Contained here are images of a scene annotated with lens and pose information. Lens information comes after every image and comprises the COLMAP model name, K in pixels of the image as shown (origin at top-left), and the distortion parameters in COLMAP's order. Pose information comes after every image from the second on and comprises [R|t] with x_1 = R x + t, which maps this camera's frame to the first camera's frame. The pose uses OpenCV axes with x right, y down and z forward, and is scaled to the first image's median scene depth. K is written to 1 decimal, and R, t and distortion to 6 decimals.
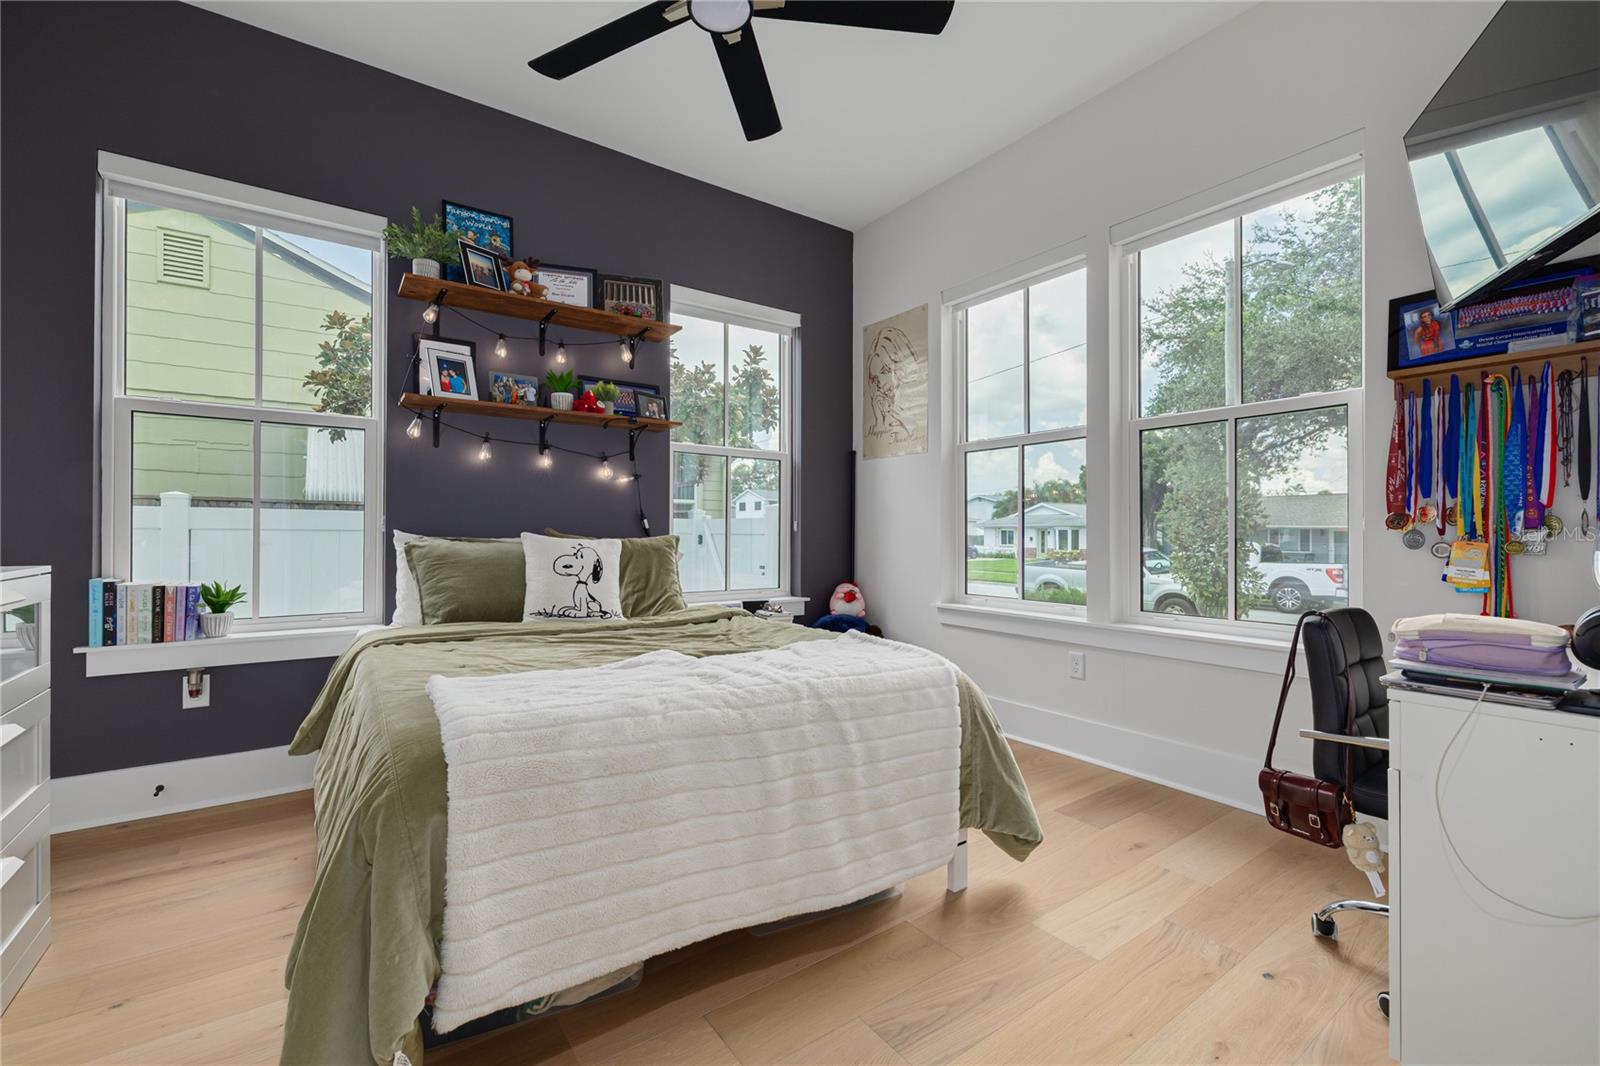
lens RADIAL K [[670.2, 0, 797.9], [0, 670.2, 532.7], [0, 0, 1]] dist [0.000118, 0.000101]
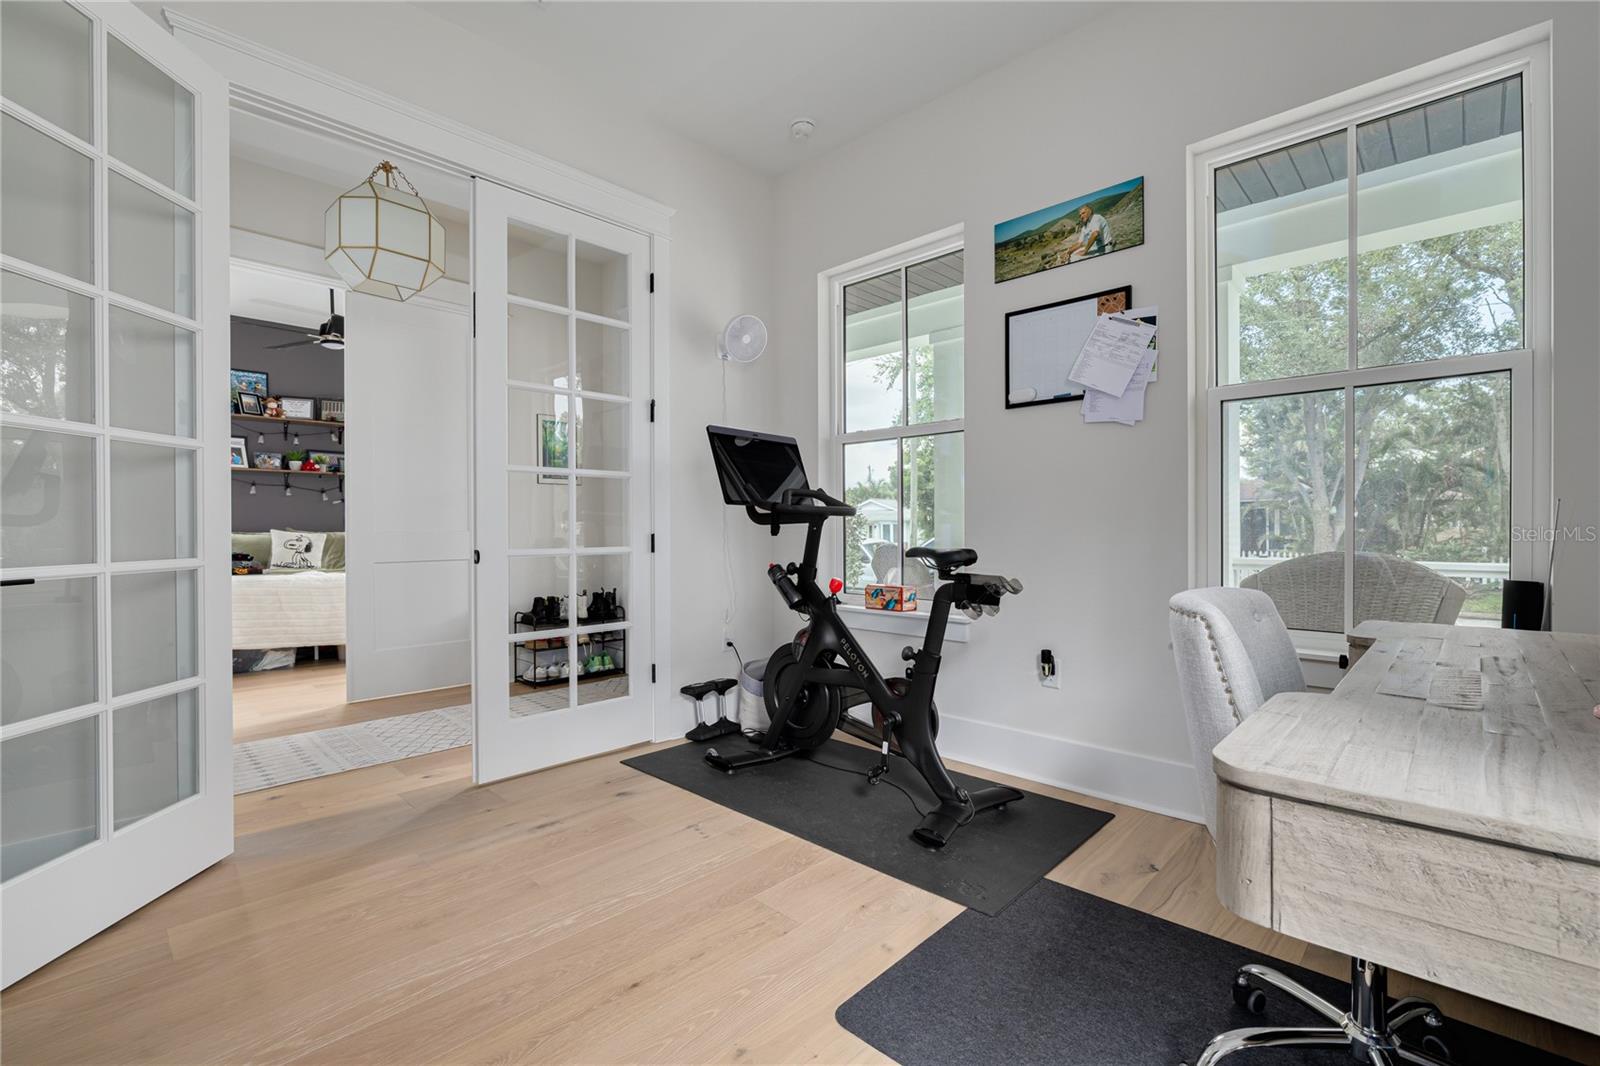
lens RADIAL K [[724.1, 0, 800.3], [0, 724.1, 532.4], [0, 0, 1]] dist [-0.003682, 0.000132]
pose [[0.985649, -0.004265, 0.168755, 0.811950], [0.003111, 0.999970, 0.007101, -0.003197], [-0.168780, -0.006475, 0.985632, -1.465006]]
